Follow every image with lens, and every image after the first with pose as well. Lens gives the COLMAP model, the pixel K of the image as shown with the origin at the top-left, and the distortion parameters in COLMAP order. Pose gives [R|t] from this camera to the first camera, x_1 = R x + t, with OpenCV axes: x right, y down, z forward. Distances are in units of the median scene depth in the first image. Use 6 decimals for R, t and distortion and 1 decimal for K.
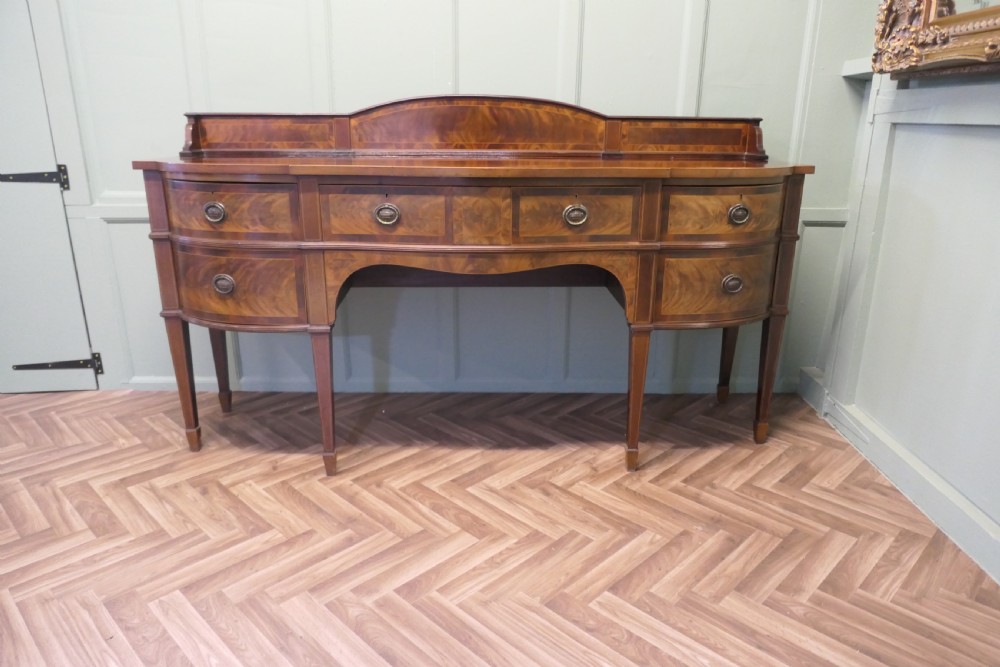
lens RADIAL K [[689.1, 0, 503.3], [0, 689.1, 337.7], [0, 0, 1]] dist [-0.022826, 0.005664]
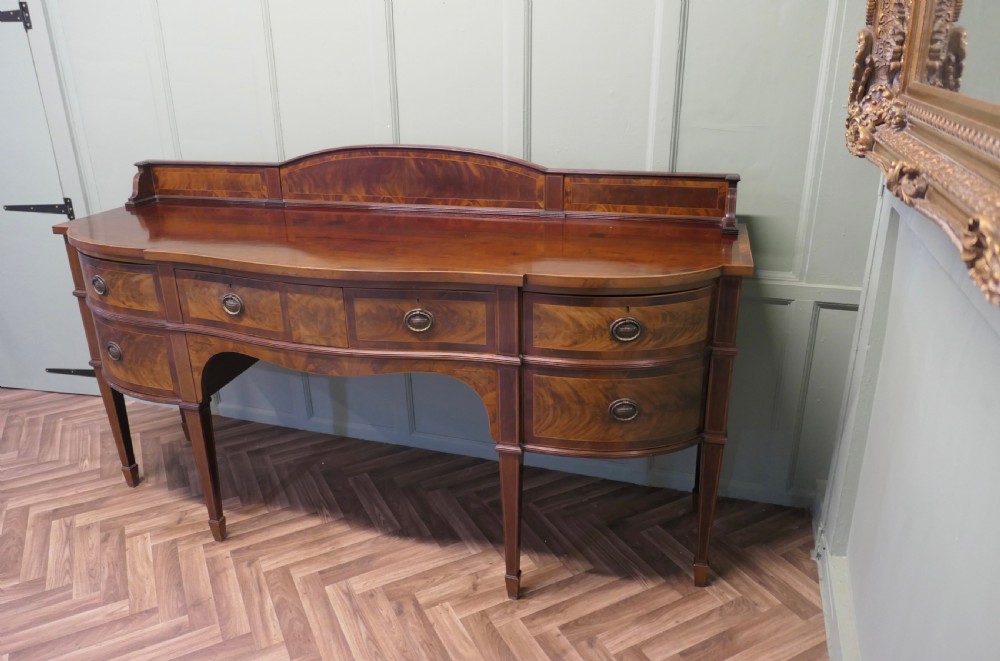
lens RADIAL K [[724.9, 0, 479.2], [0, 724.9, 314.6], [0, 0, 1]] dist [-0.021520, 0.002710]
pose [[0.943119, 0.086431, -0.321024, 0.419434], [-0.068793, 0.995452, 0.065905, -0.224597], [0.325260, -0.040072, 0.944775, 0.146719]]
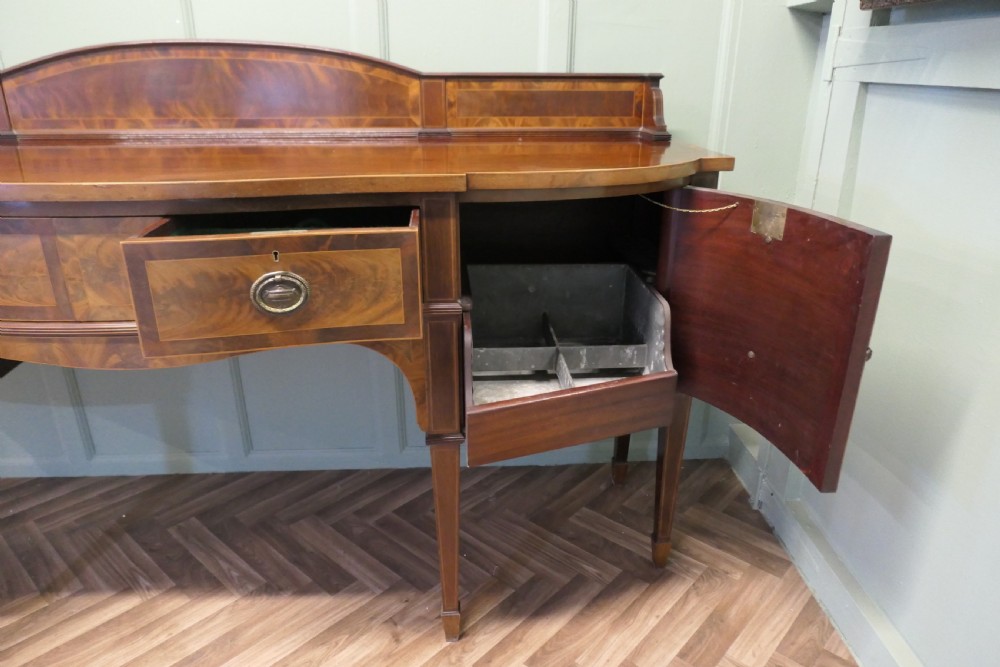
lens RADIAL K [[689.1, 0, 503.3], [0, 689.1, 337.7], [0, 0, 1]] dist [-0.022826, 0.005664]
pose [[0.998832, -0.020923, 0.043560, 0.217885], [0.017783, 0.997299, 0.071263, -0.137292], [-0.044934, -0.070405, 0.996506, 0.390054]]
